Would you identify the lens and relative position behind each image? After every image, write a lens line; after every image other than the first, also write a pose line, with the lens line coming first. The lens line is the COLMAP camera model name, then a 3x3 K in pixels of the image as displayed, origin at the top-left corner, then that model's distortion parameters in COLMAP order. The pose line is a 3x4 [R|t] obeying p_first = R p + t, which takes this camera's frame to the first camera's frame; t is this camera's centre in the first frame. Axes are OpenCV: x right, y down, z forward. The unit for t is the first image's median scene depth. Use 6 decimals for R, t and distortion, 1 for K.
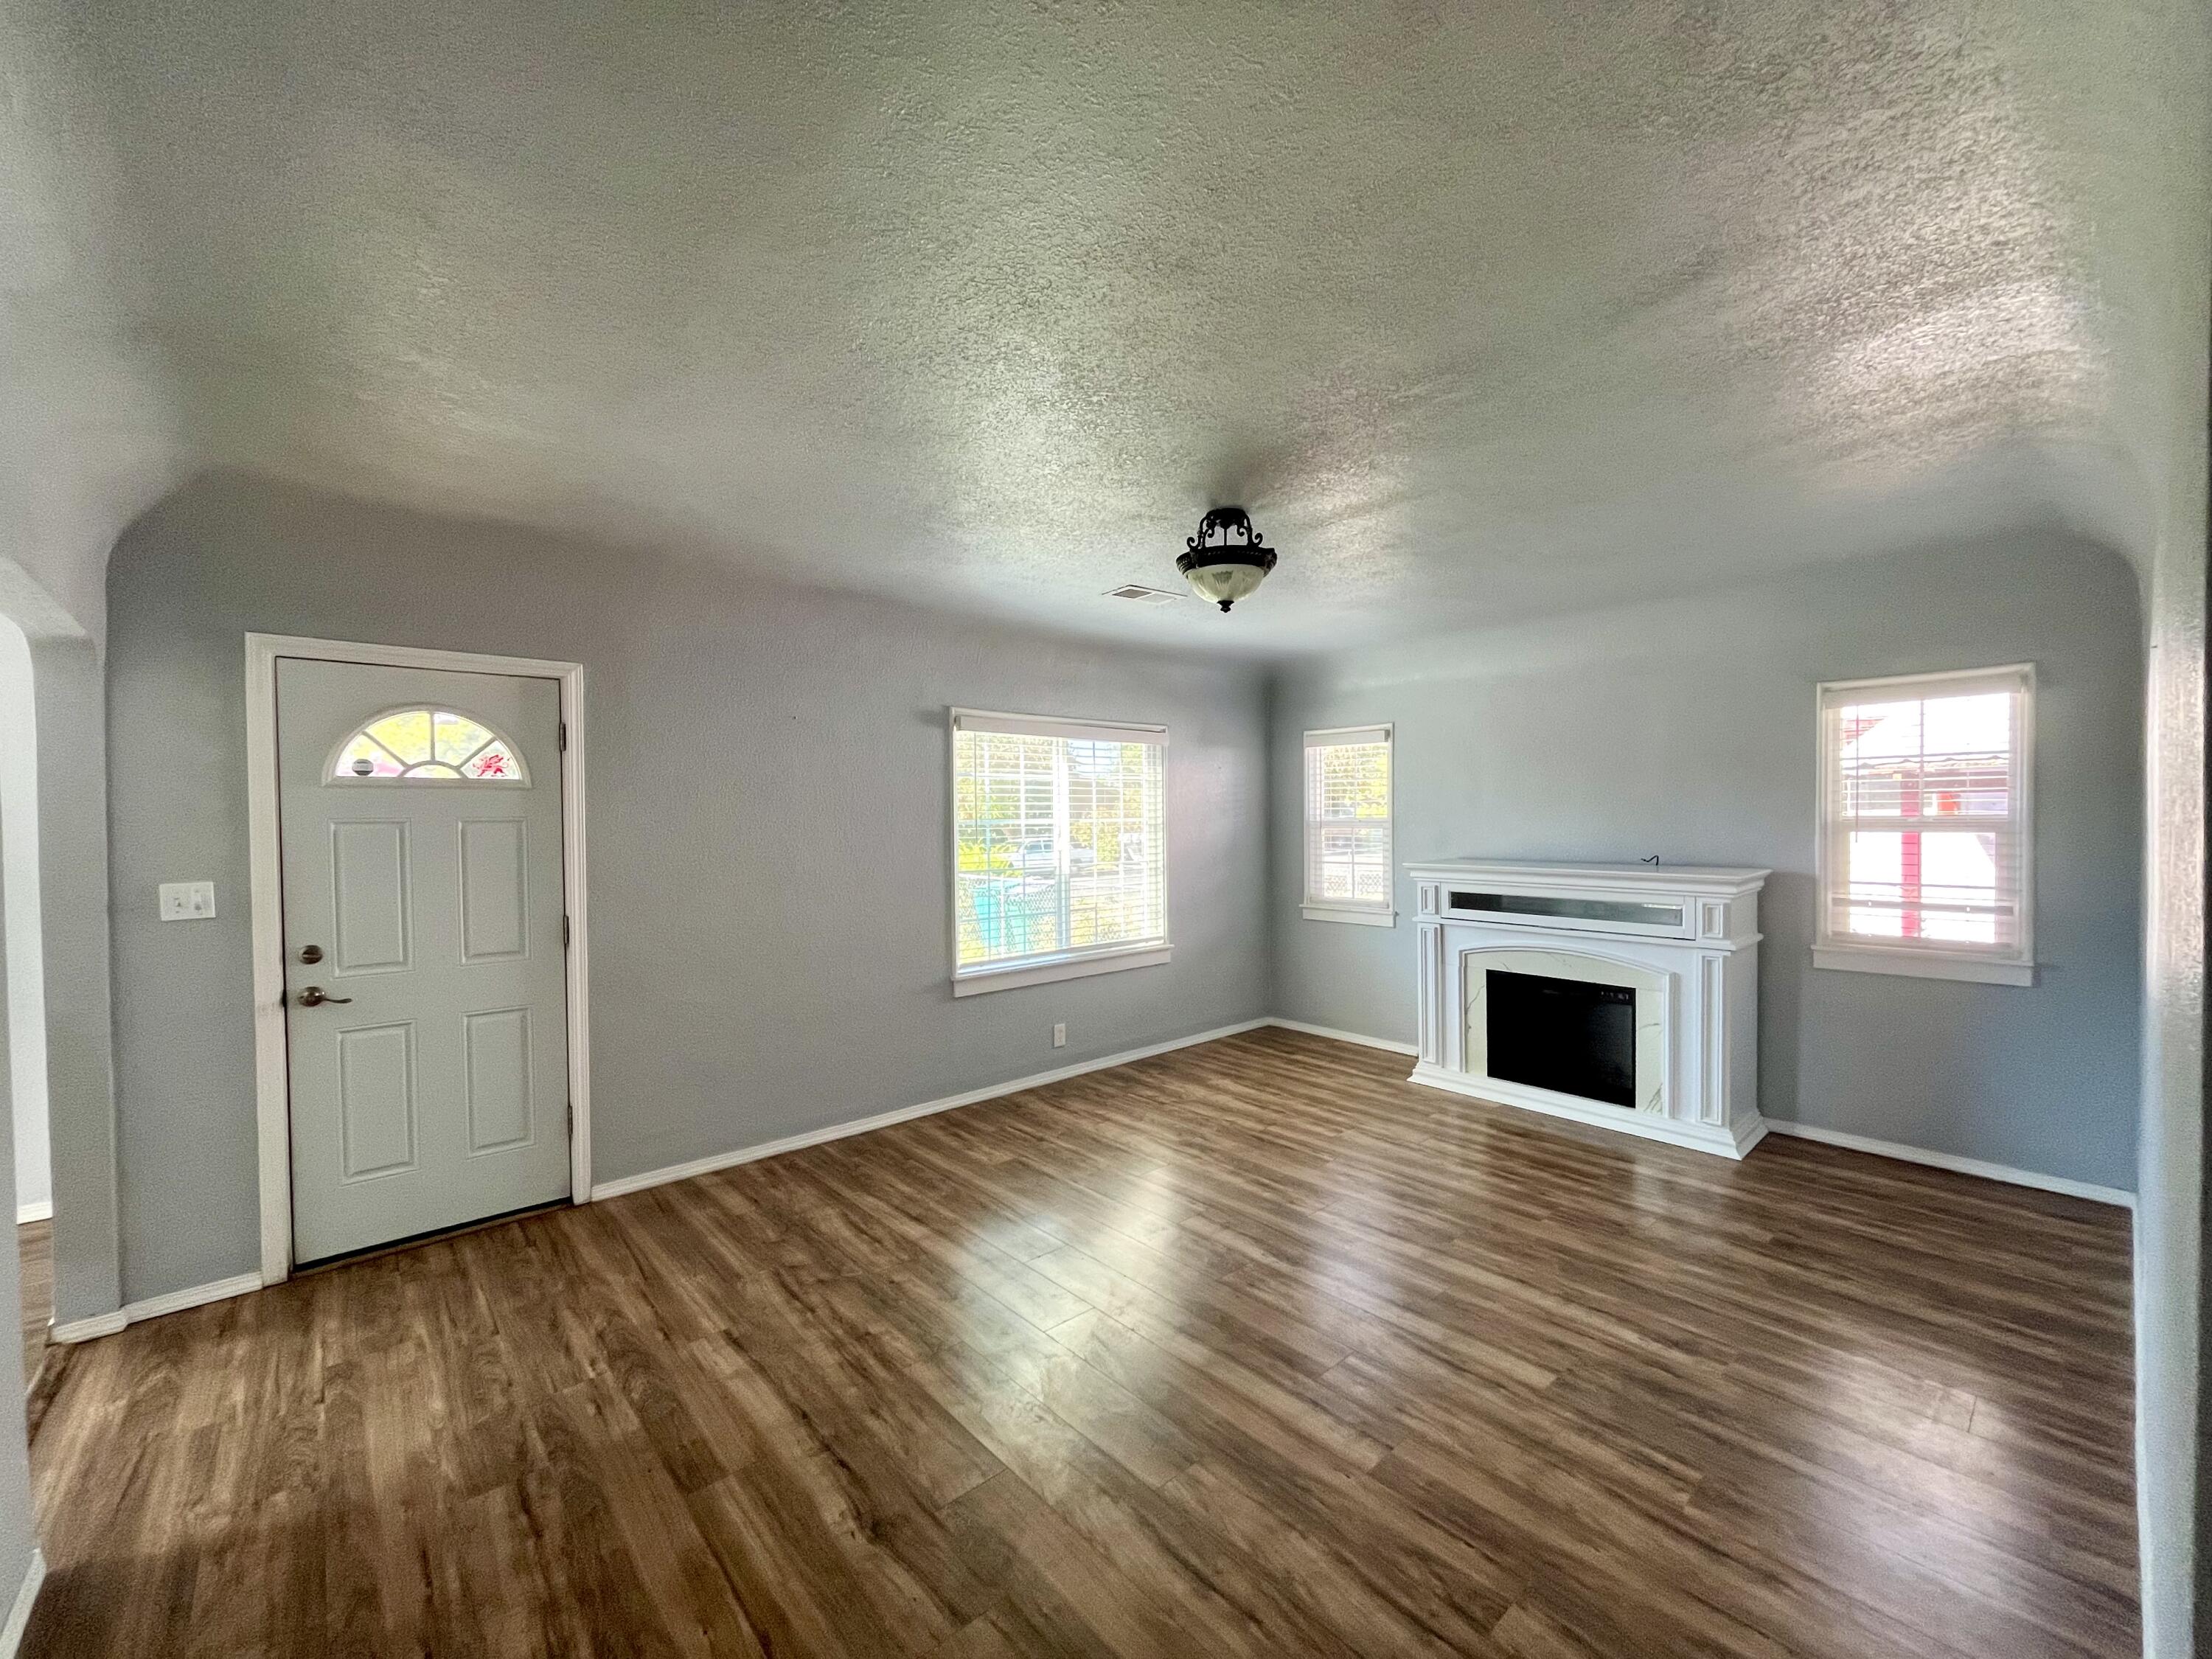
lens RADIAL K [[892.9, 0, 1100.0], [0, 892.9, 829.7], [0, 0, 1]] dist [-0.001399, -0.000150]
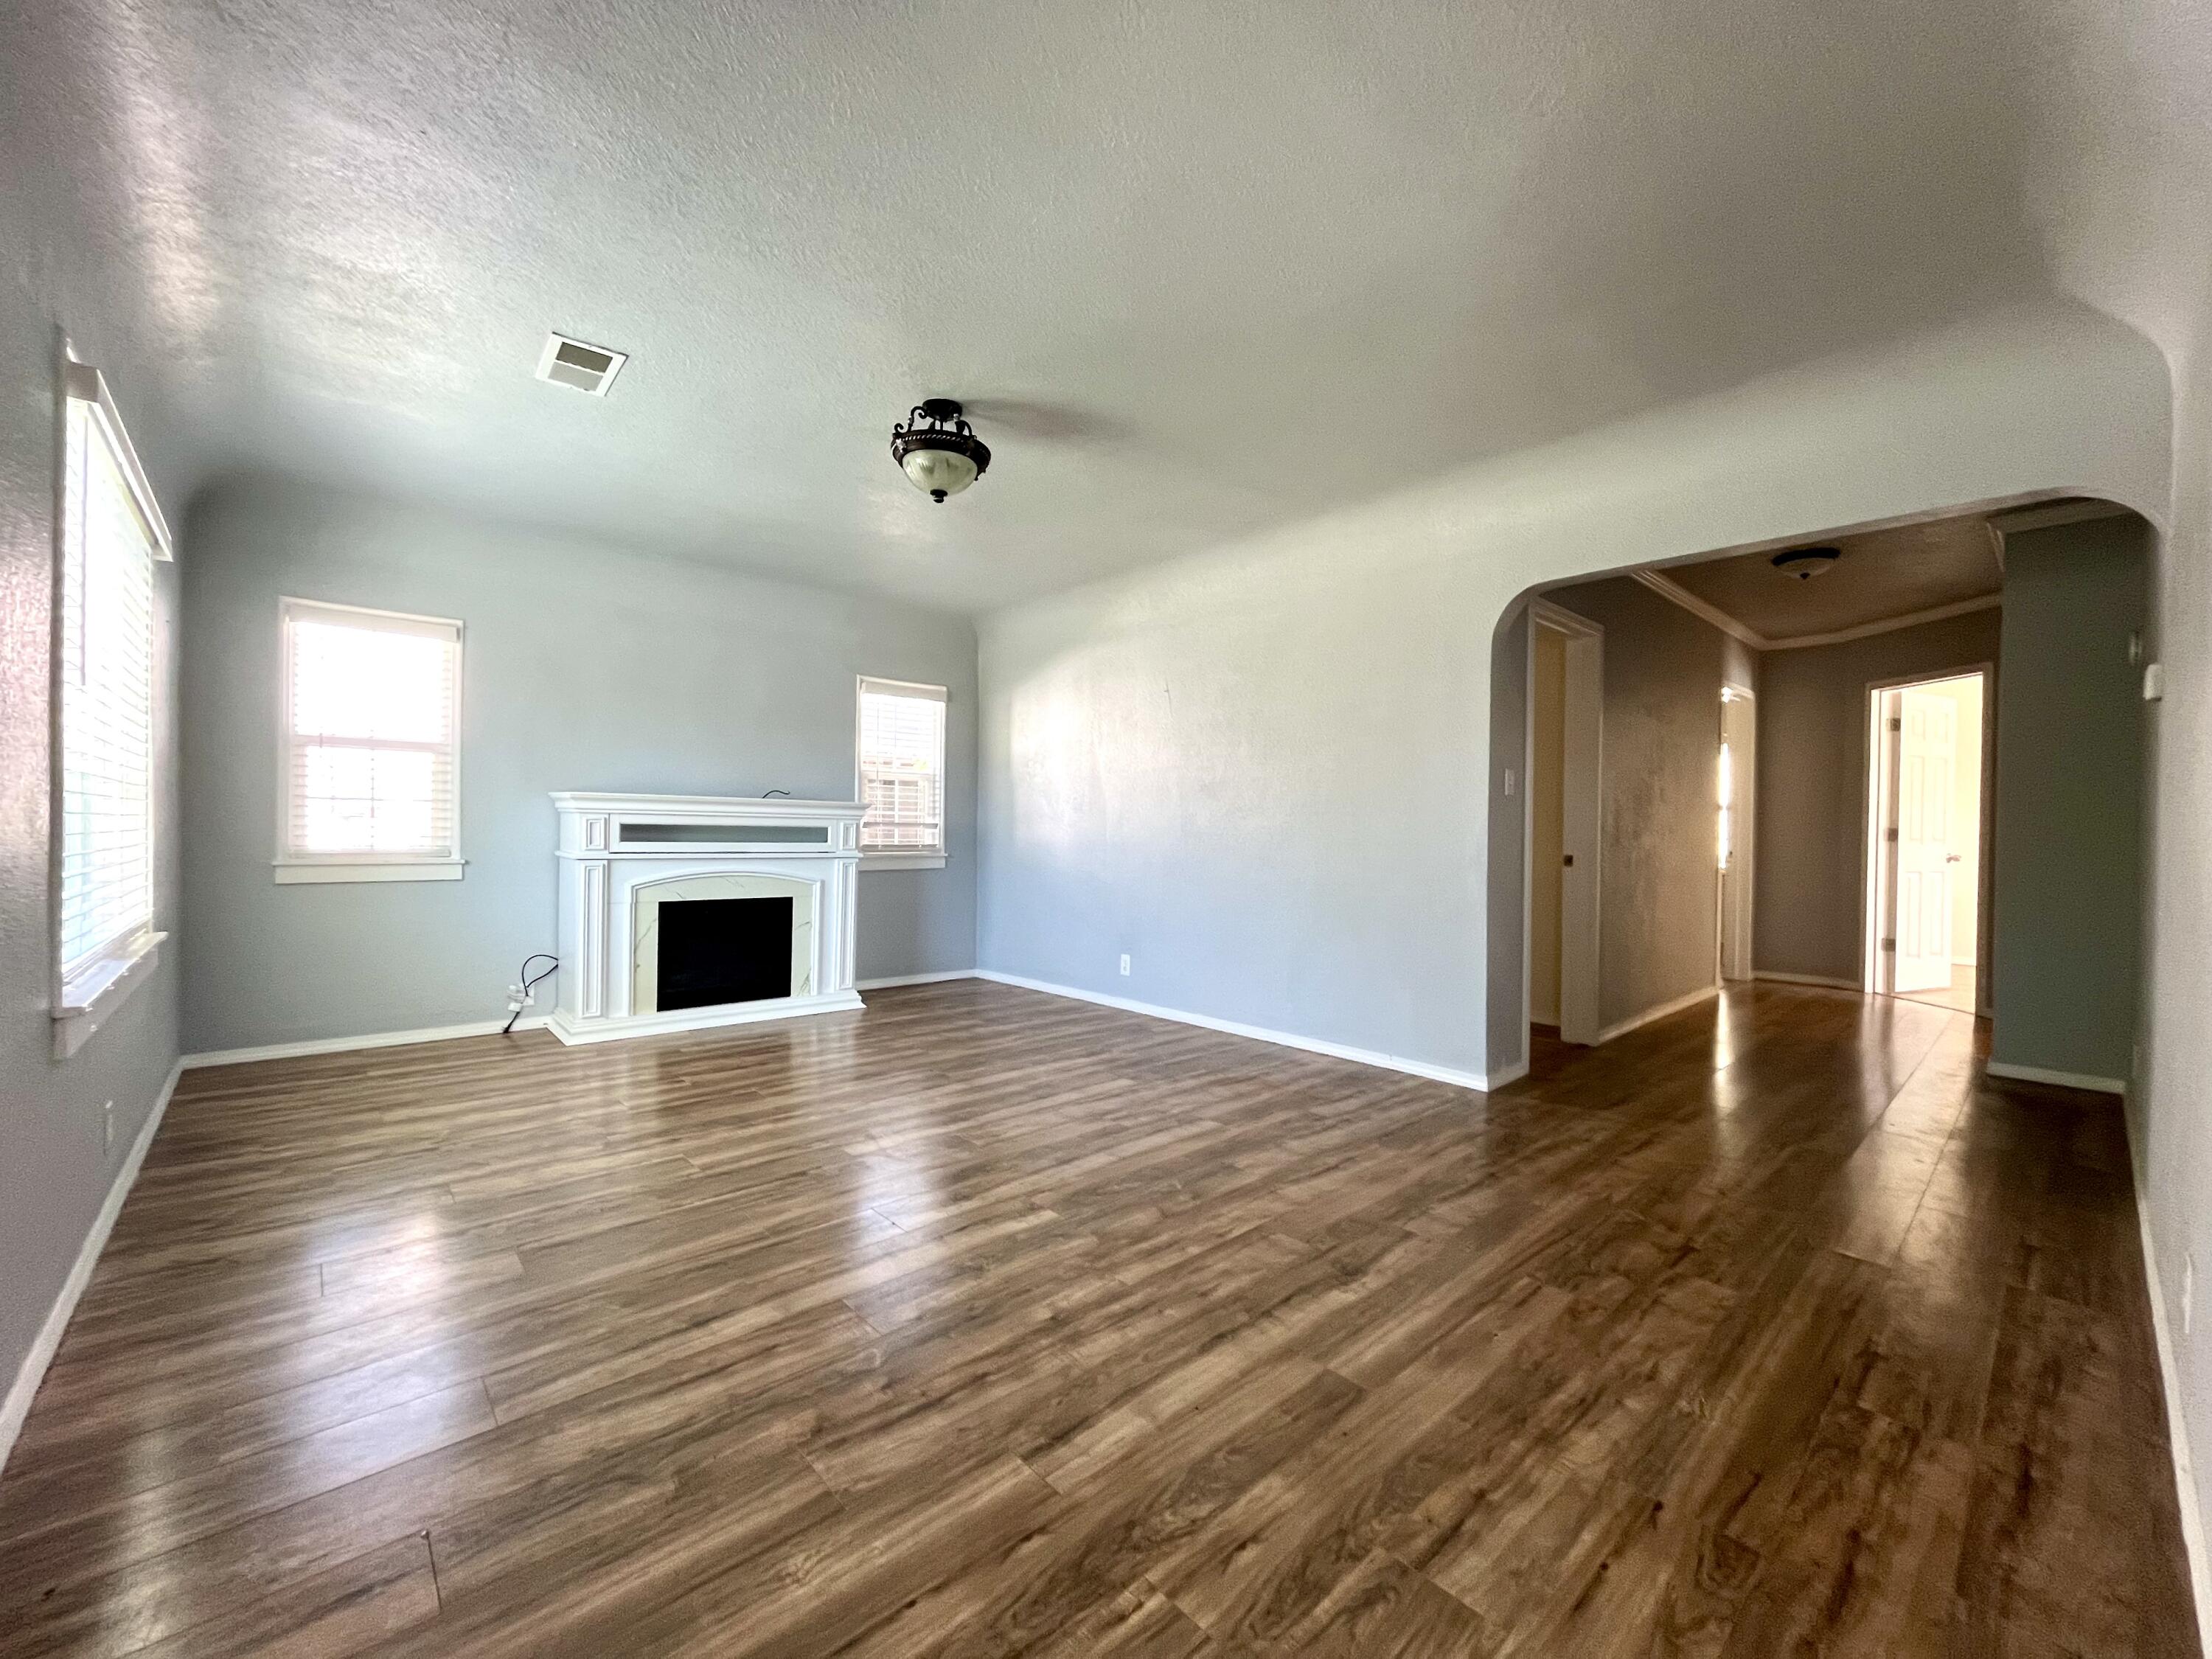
lens RADIAL K [[892.9, 0, 1098.7], [0, 892.9, 842.8], [0, 0, 1]] dist [-0.001399, -0.000150]
pose [[-0.014359, -0.003745, 0.999890, -0.987272], [0.000276, 0.999993, 0.003750, 0.157532], [-0.999897, 0.000329, -0.014358, 0.949479]]
